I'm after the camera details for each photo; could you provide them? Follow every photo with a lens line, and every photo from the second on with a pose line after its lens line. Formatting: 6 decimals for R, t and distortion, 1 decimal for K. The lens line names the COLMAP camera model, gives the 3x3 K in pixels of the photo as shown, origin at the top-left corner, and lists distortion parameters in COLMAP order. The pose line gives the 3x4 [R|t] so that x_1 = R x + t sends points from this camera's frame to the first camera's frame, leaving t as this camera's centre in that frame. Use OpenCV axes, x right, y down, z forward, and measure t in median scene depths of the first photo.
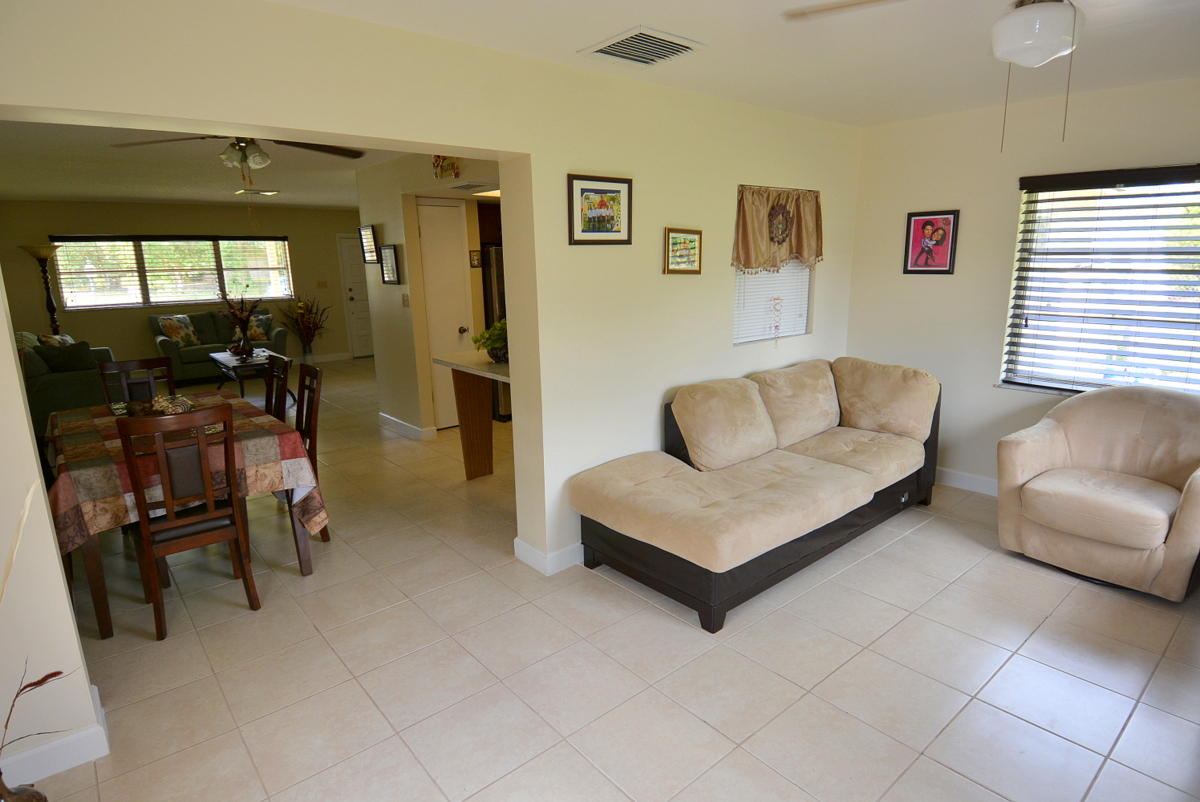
lens RADIAL K [[634.7, 0, 597.2], [0, 634.7, 402.7], [0, 0, 1]] dist [0.032845, -0.041731]
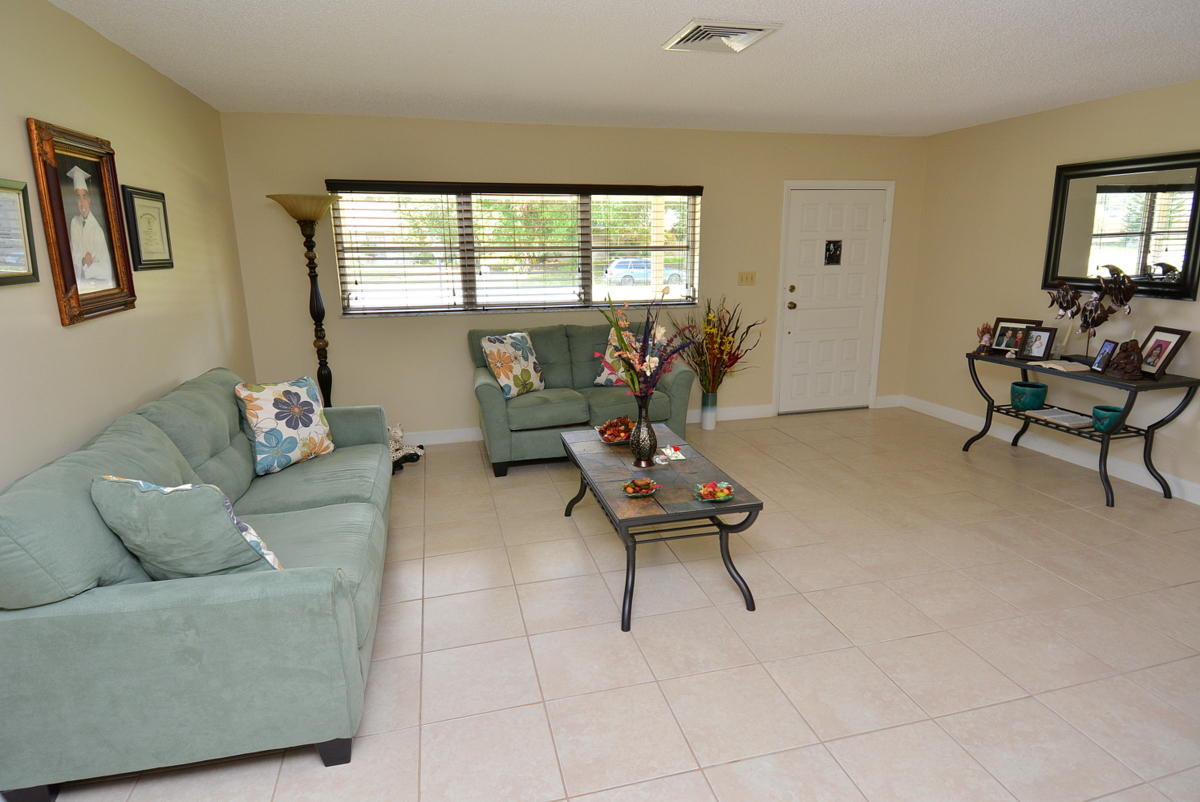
lens RADIAL K [[634.7, 0, 591.3], [0, 634.7, 405.8], [0, 0, 1]] dist [0.032845, -0.041731]
pose [[0.891249, 0.121787, -0.436855, -0.348855], [-0.108184, 0.992553, 0.055992, -0.110371], [0.440421, -0.002642, 0.897787, 0.535584]]
